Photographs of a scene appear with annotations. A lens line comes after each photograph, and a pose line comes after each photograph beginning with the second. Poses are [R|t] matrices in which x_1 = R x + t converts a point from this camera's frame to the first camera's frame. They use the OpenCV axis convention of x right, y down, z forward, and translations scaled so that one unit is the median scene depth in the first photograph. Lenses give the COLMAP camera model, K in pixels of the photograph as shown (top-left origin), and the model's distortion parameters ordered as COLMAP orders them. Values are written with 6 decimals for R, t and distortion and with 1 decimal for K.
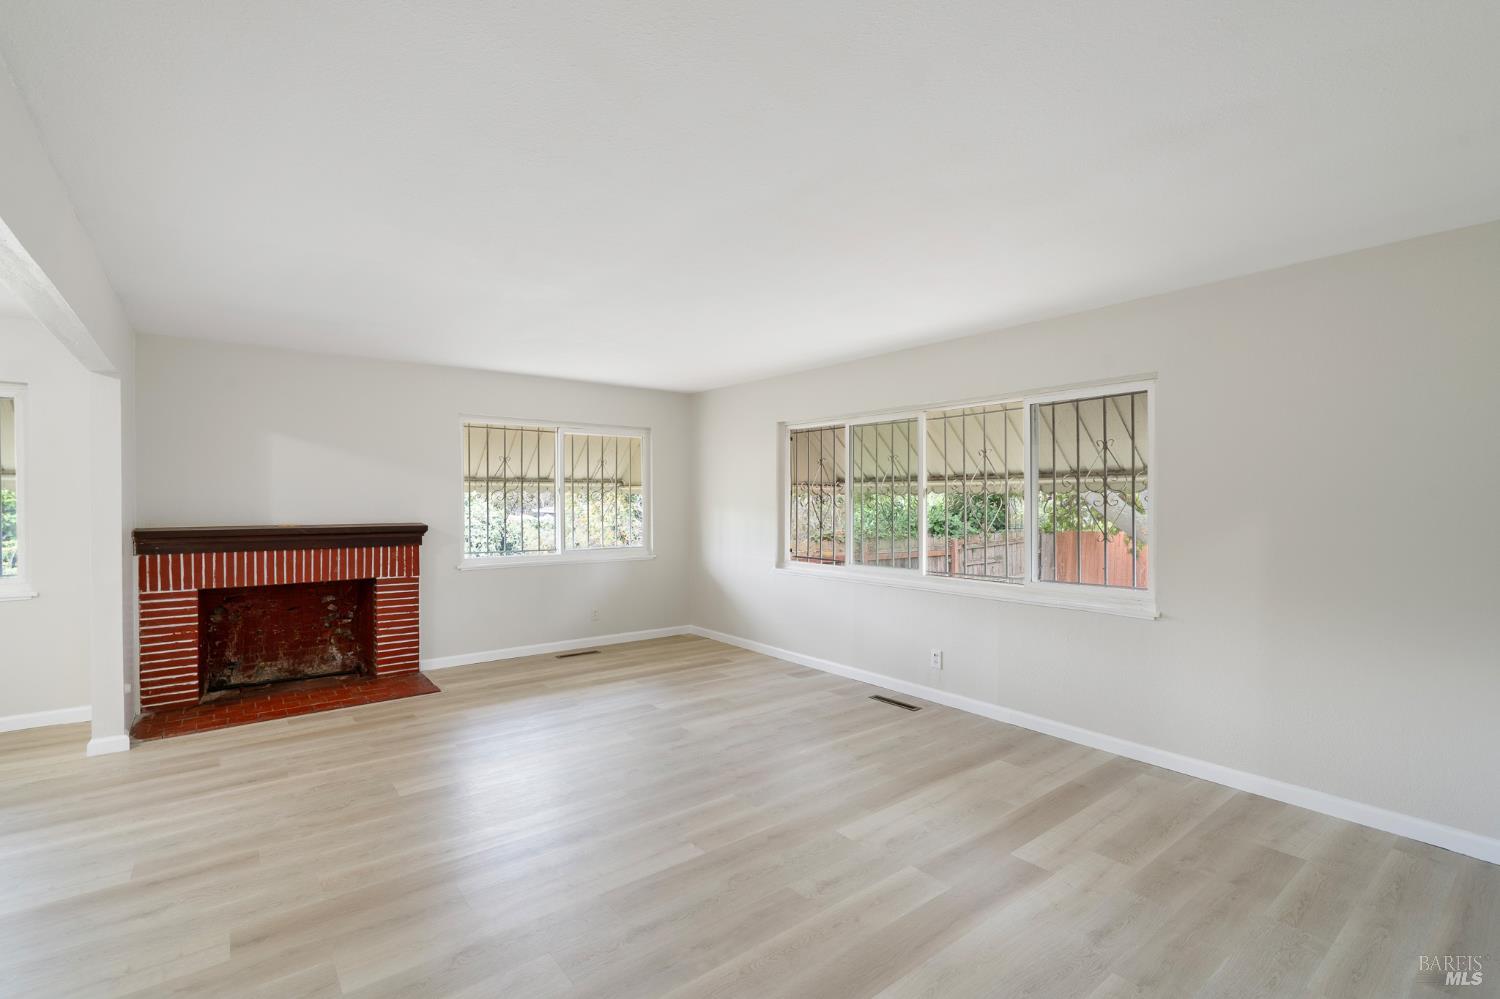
lens RADIAL K [[681.4, 0, 750.9], [0, 681.4, 502.4], [0, 0, 1]] dist [-0.004597, 0.004376]
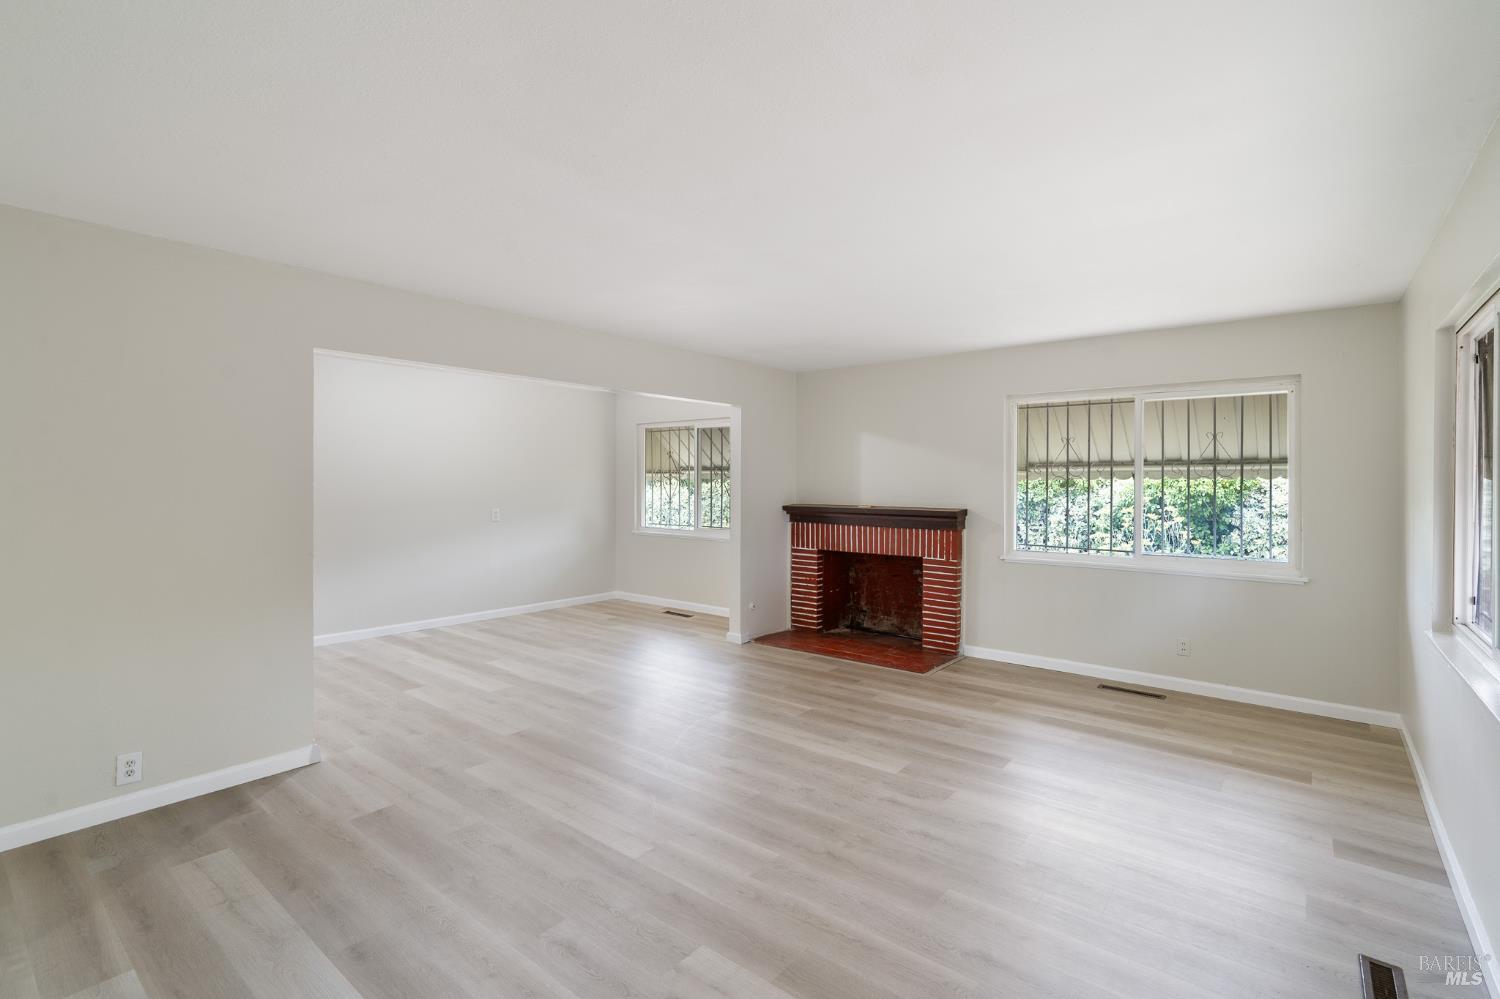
lens RADIAL K [[685.3, 0, 752.7], [0, 685.3, 488.3], [0, 0, 1]] dist [-0.005111, 0.000887]
pose [[0.218850, 0.007264, -0.975732, 0.488787], [-0.010764, 0.999929, 0.005030, -0.002907], [0.975699, 0.009402, 0.218912, 0.519844]]
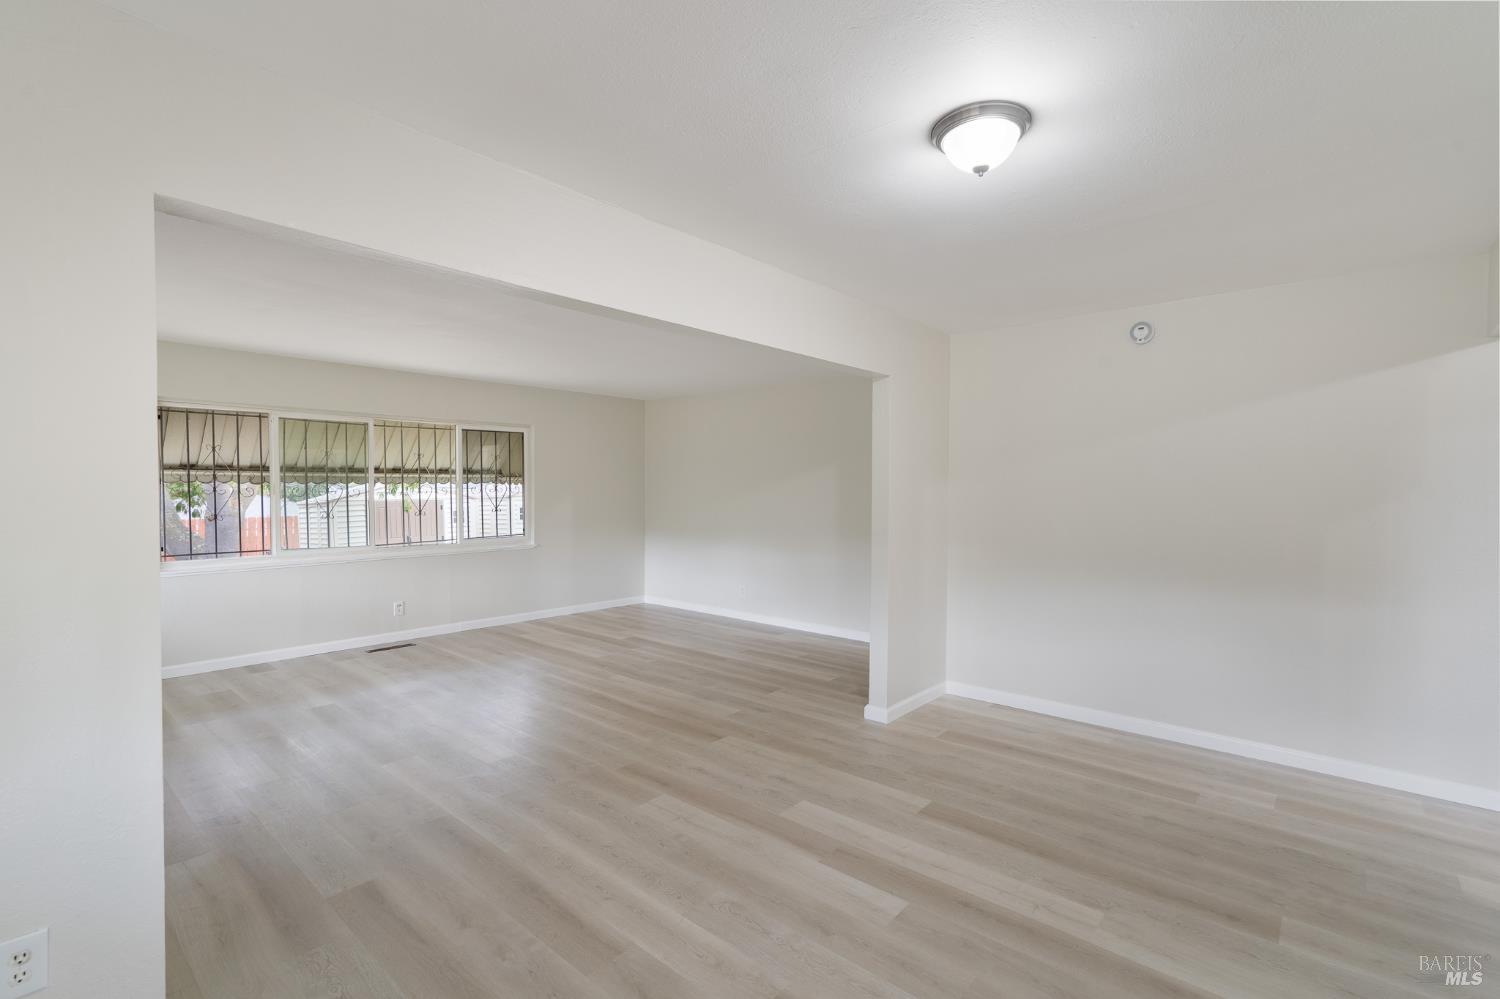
lens RADIAL K [[676.0, 0, 754.4], [0, 676.0, 502.3], [0, 0, 1]] dist [-0.005365, -0.000796]
pose [[-0.187403, -0.022073, 0.982035, -1.091717], [0.002513, 0.999733, 0.022951, -0.005922], [-0.982280, 0.006769, -0.187297, 0.536888]]
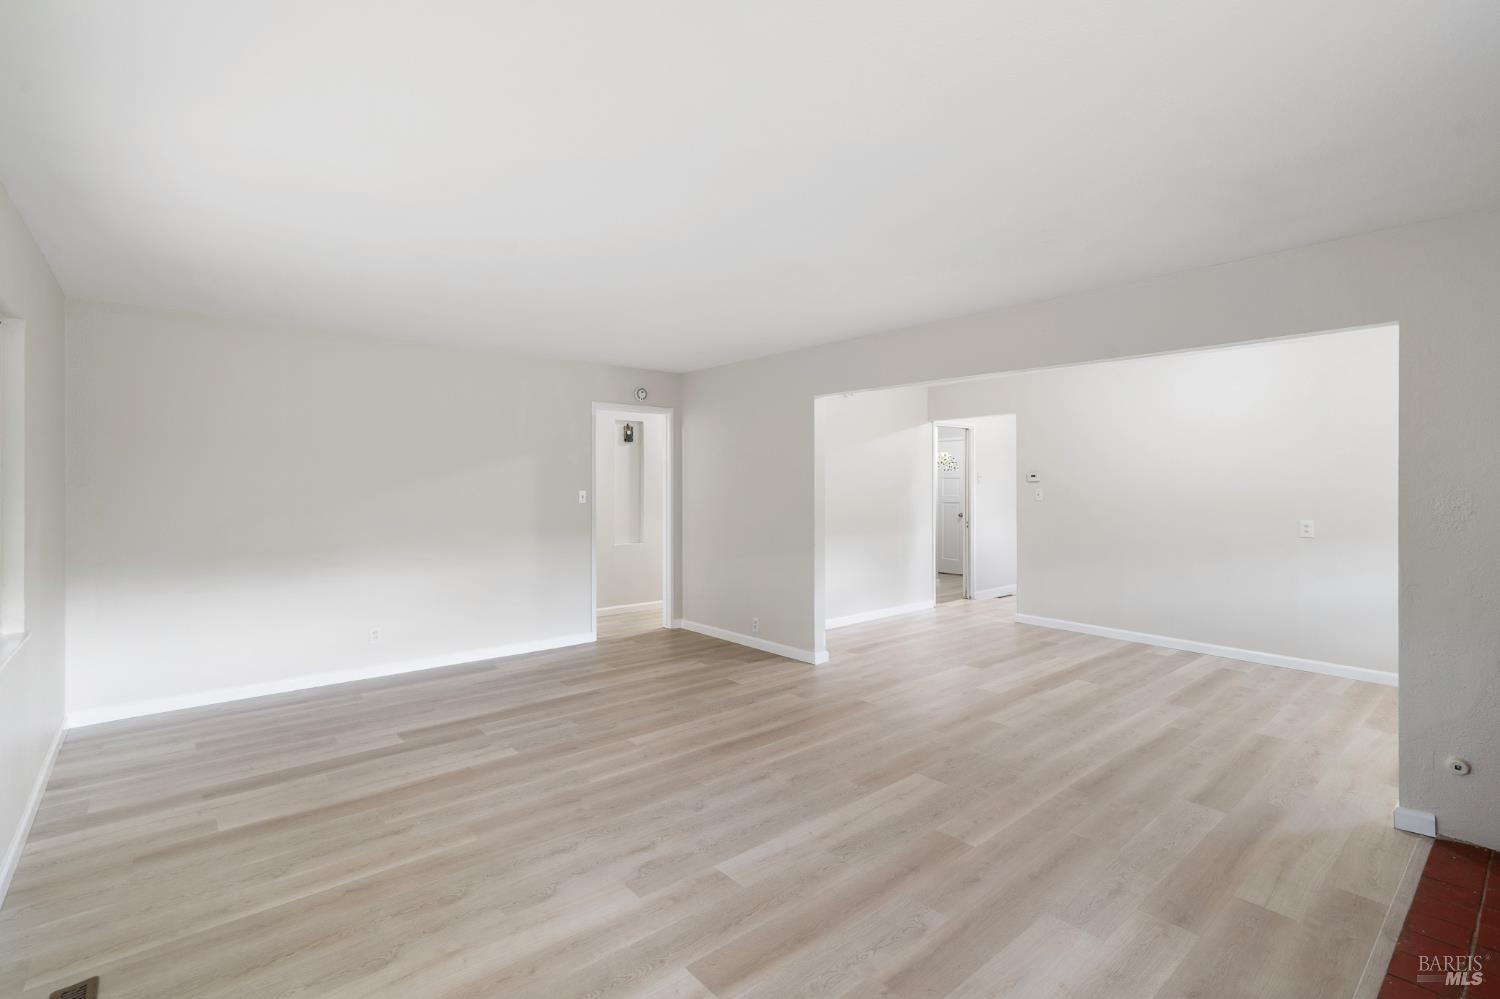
lens RADIAL K [[685.3, 0, 752.7], [0, 685.3, 488.3], [0, 0, 1]] dist [-0.005111, 0.000887]
pose [[-0.999103, -0.001425, -0.042314, -0.144533], [-0.002187, 0.999836, 0.017963, -0.011989], [0.042281, 0.018040, -0.998943, 1.314875]]
